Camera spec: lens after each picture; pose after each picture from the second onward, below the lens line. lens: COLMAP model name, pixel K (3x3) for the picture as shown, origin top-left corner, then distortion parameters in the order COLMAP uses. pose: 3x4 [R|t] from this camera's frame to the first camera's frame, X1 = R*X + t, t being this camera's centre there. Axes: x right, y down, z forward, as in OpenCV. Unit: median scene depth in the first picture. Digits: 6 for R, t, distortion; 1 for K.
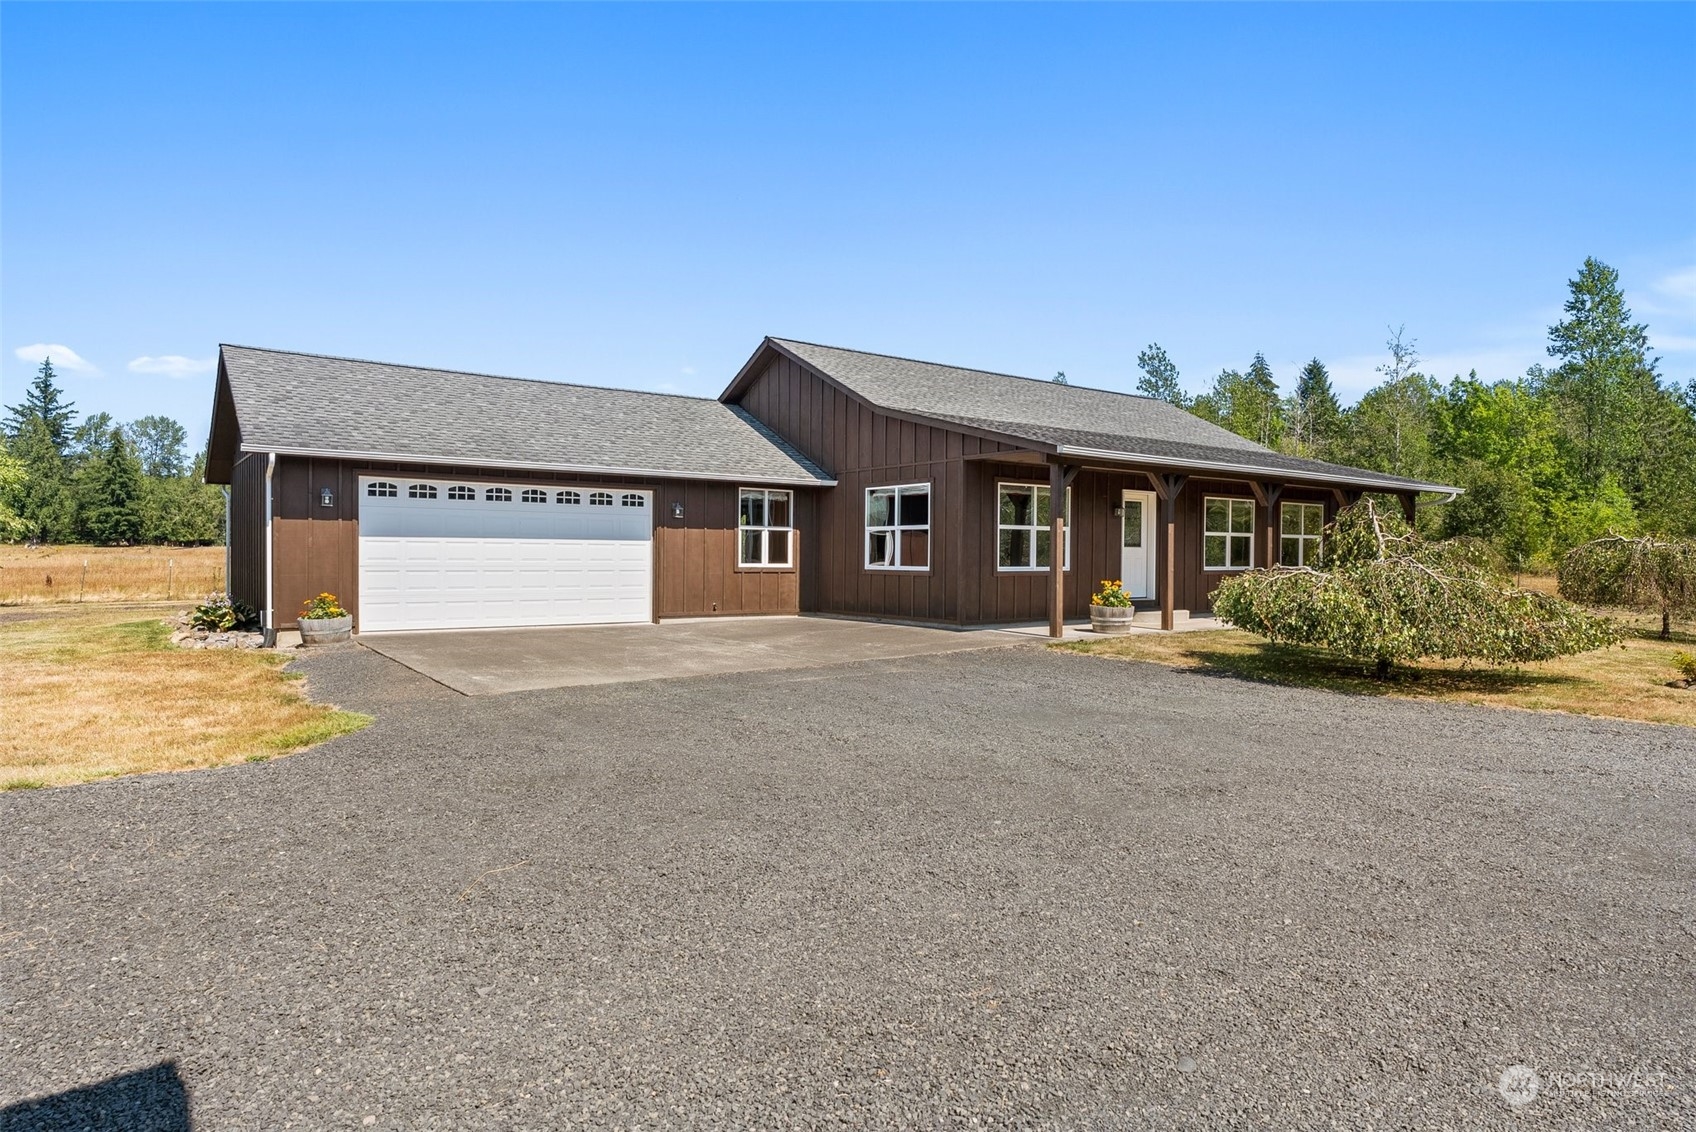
lens RADIAL K [[1009.7, 0, 848.0], [0, 1009.7, 566.0], [0, 0, 1]] dist [-0.001342, -0.000062]
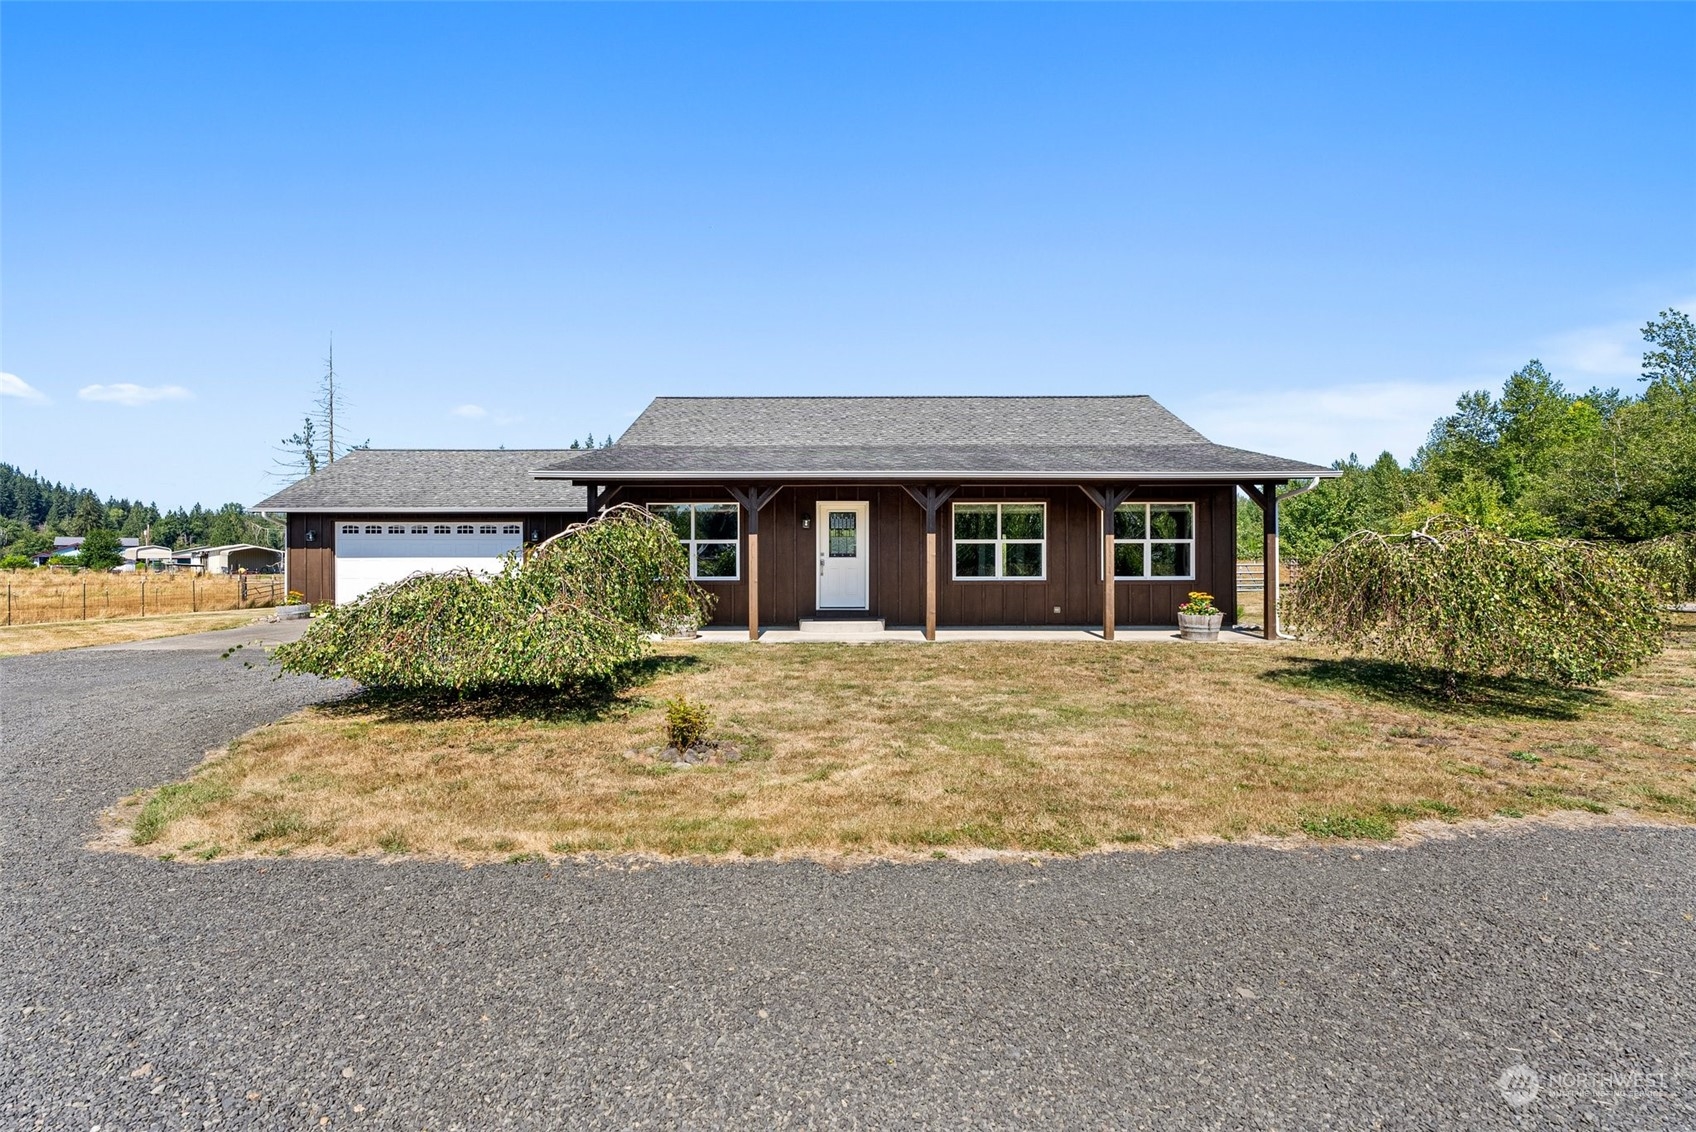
lens RADIAL K [[769.9, 0, 848.0], [0, 769.9, 566.0], [0, 0, 1]] dist [0.001171, 0.000071]
pose [[0.788259, -0.006850, -0.615306, 0.772755], [-0.000562, 0.999930, -0.011853, -0.000420], [0.615344, 0.009689, 0.788199, 0.396103]]
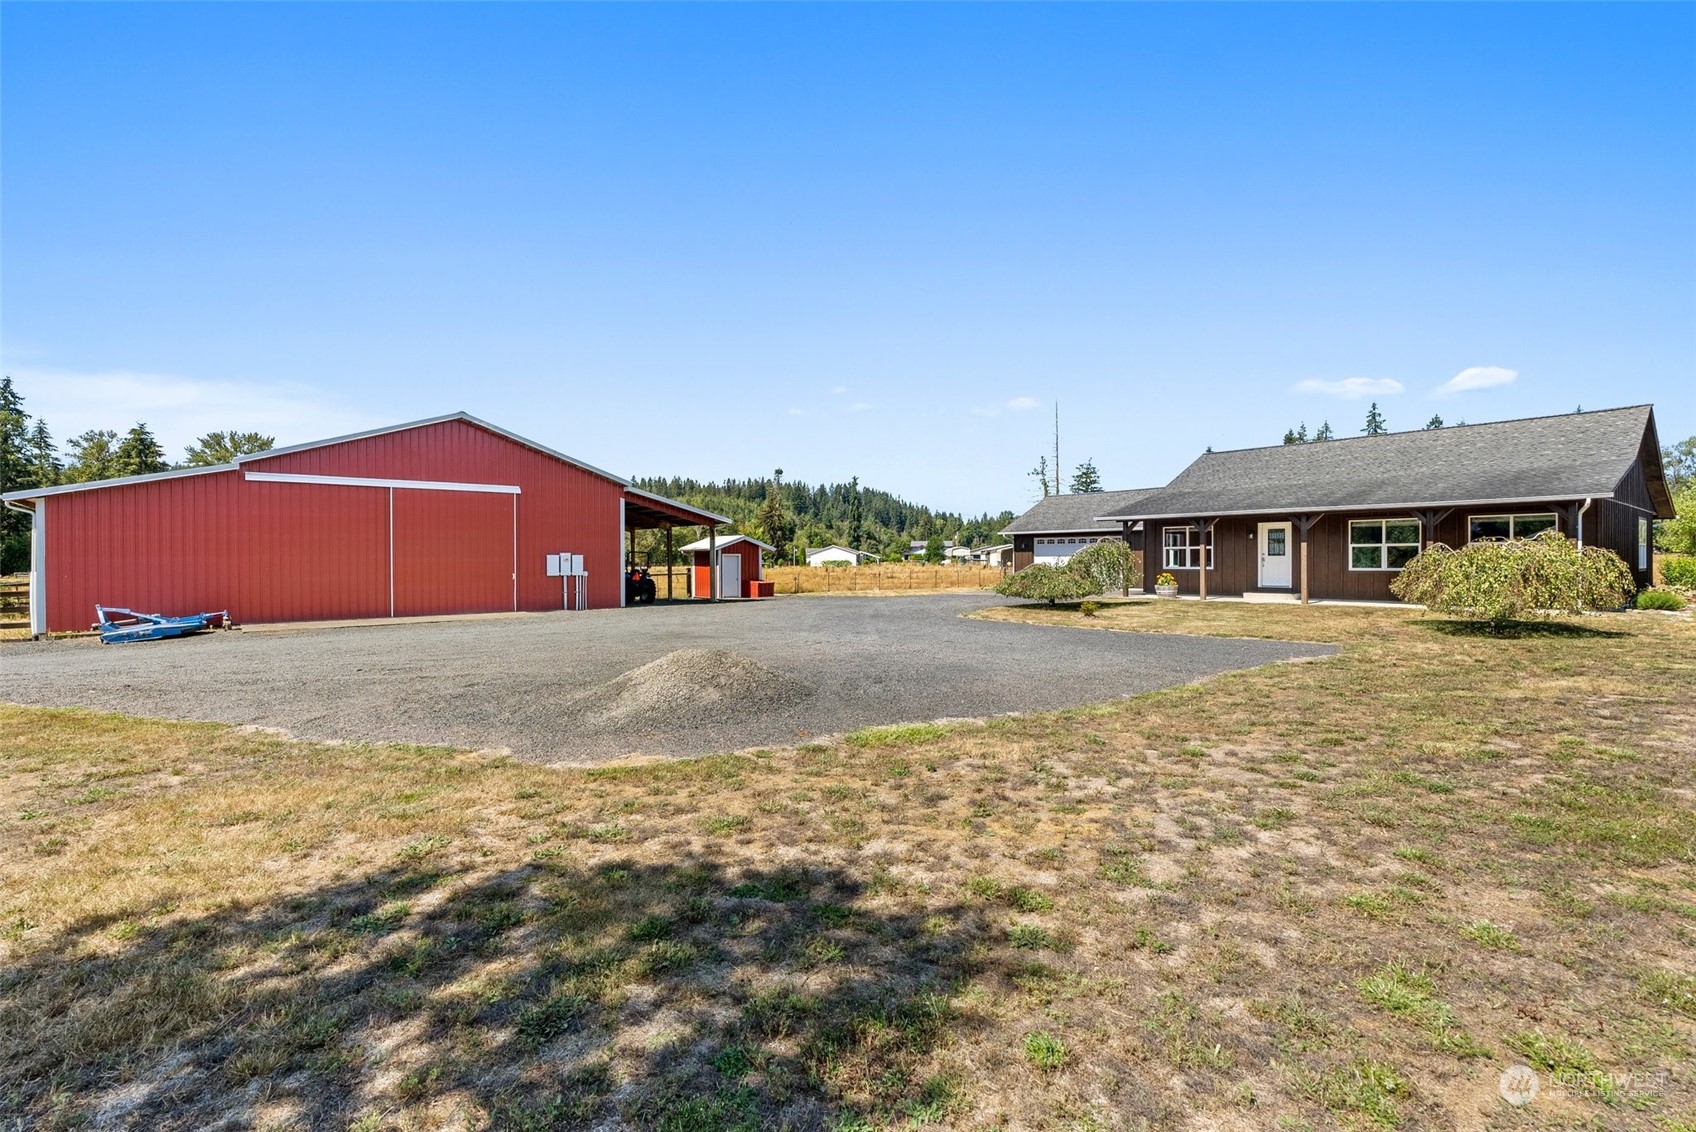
lens RADIAL K [[769.9, 0, 848.0], [0, 769.9, 566.0], [0, 0, 1]] dist [0.001171, 0.000071]
pose [[0.030416, 0.000317, -0.999537, 1.555763], [-0.008535, 0.999964, 0.000057, 0.004564], [0.999501, 0.008529, 0.030418, 0.248316]]
